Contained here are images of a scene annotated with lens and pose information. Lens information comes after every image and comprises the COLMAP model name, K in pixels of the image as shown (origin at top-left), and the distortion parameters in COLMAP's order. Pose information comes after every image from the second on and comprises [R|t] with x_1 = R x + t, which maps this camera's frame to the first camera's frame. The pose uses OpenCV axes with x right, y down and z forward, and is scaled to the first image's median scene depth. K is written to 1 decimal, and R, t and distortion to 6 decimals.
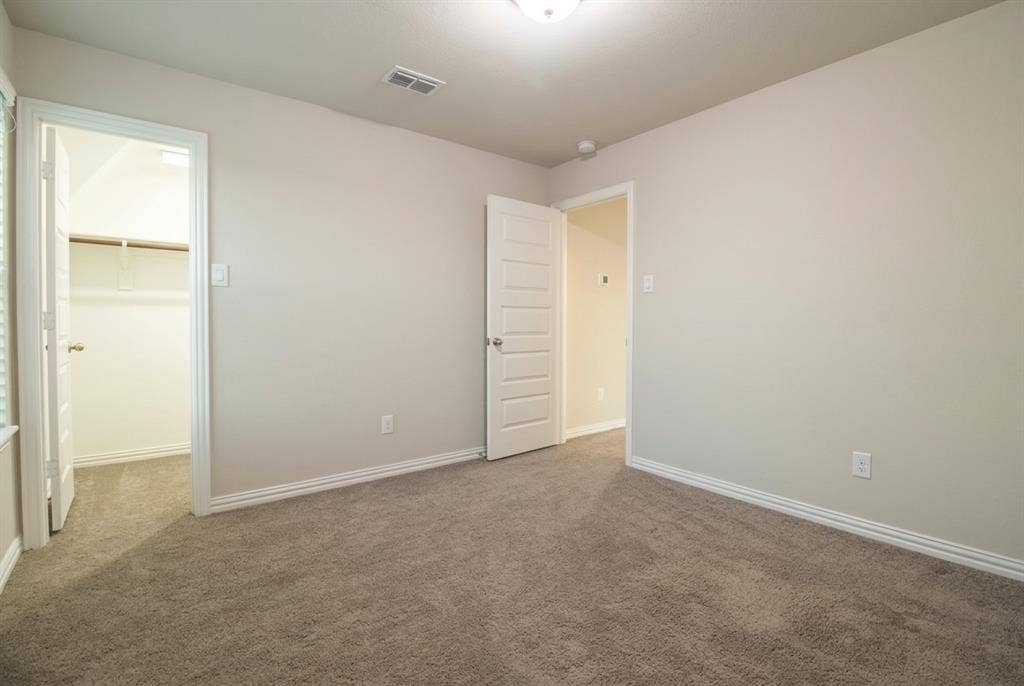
lens RADIAL K [[477.3, 0, 530.4], [0, 477.3, 336.6], [0, 0, 1]] dist [-0.001631, -0.000603]
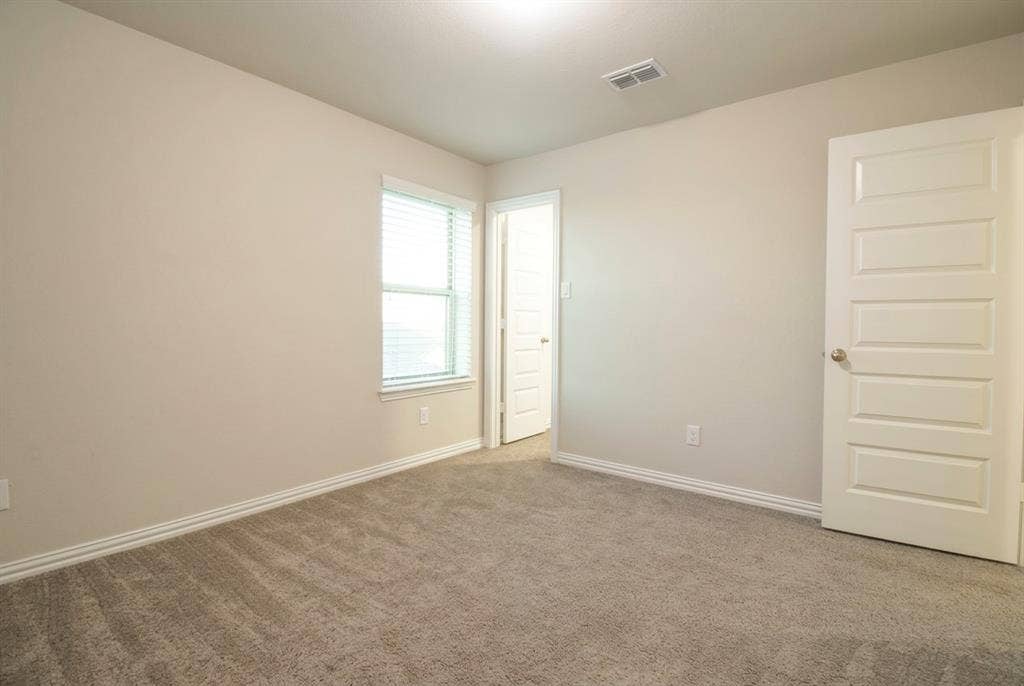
lens RADIAL K [[477.3, 0, 530.4], [0, 477.3, 336.6], [0, 0, 1]] dist [-0.001631, -0.000603]
pose [[0.252406, 0.024522, -0.967311, 0.608890], [-0.034214, 0.999280, 0.016405, -0.014968], [0.967016, 0.028955, 0.253063, 0.533393]]
